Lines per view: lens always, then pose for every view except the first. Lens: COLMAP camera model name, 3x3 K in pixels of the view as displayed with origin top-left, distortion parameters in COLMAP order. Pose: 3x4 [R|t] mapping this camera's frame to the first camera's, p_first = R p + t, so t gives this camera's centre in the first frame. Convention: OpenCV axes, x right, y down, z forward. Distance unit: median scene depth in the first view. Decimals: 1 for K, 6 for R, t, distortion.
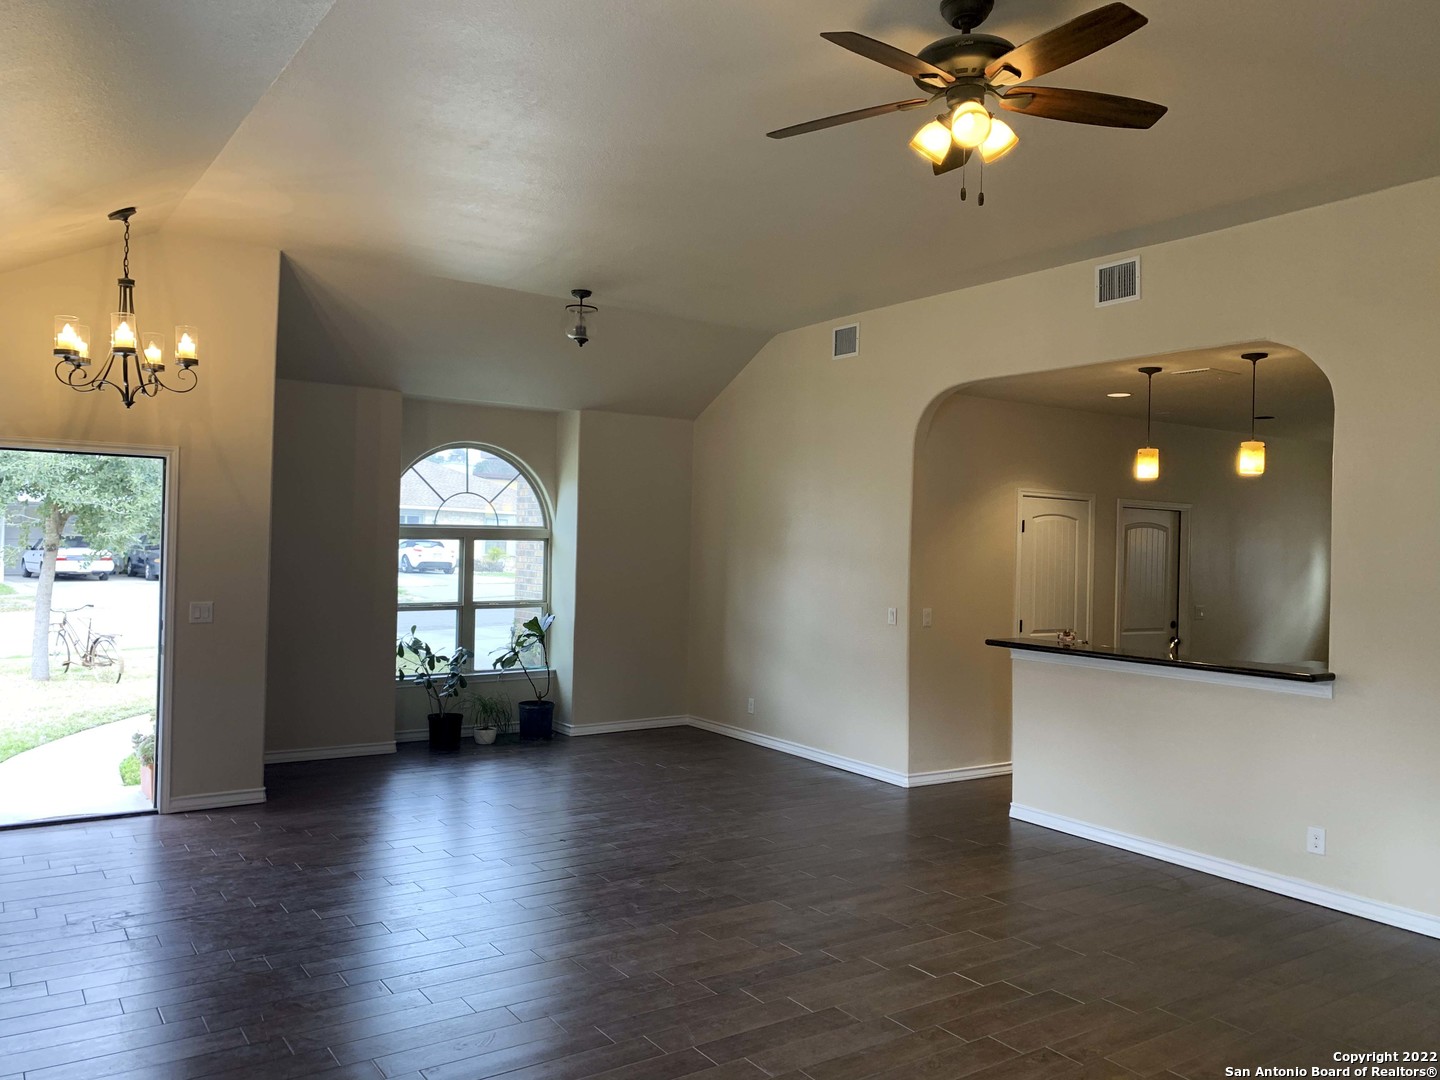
lens RADIAL K [[1100.1, 0, 715.9], [0, 1100.1, 543.6], [0, 0, 1]] dist [0.000807, -0.001625]
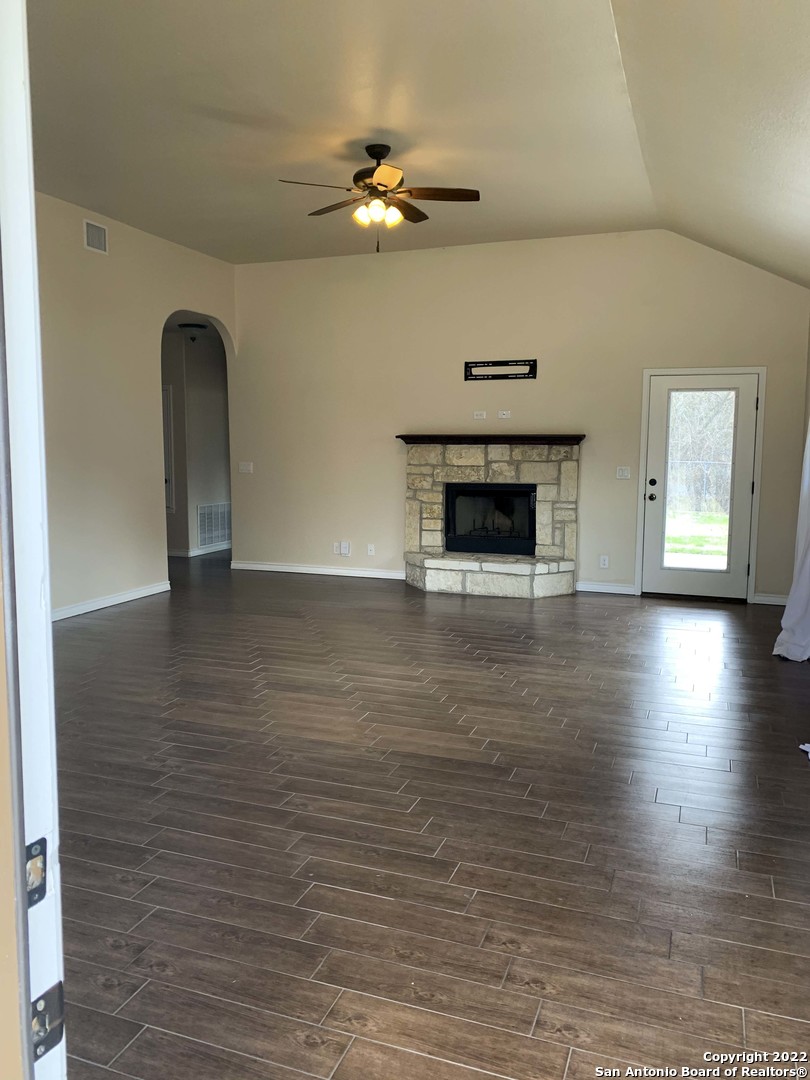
lens RADIAL K [[825.1, 0, 403.6], [0, 825.1, 510.7], [0, 0, 1]] dist [0.000807, -0.001625]
pose [[-0.572540, -0.123289, 0.810554, -0.986476], [-0.040884, 0.991692, 0.121962, -0.027889], [-0.818857, 0.036690, -0.572824, 1.571050]]
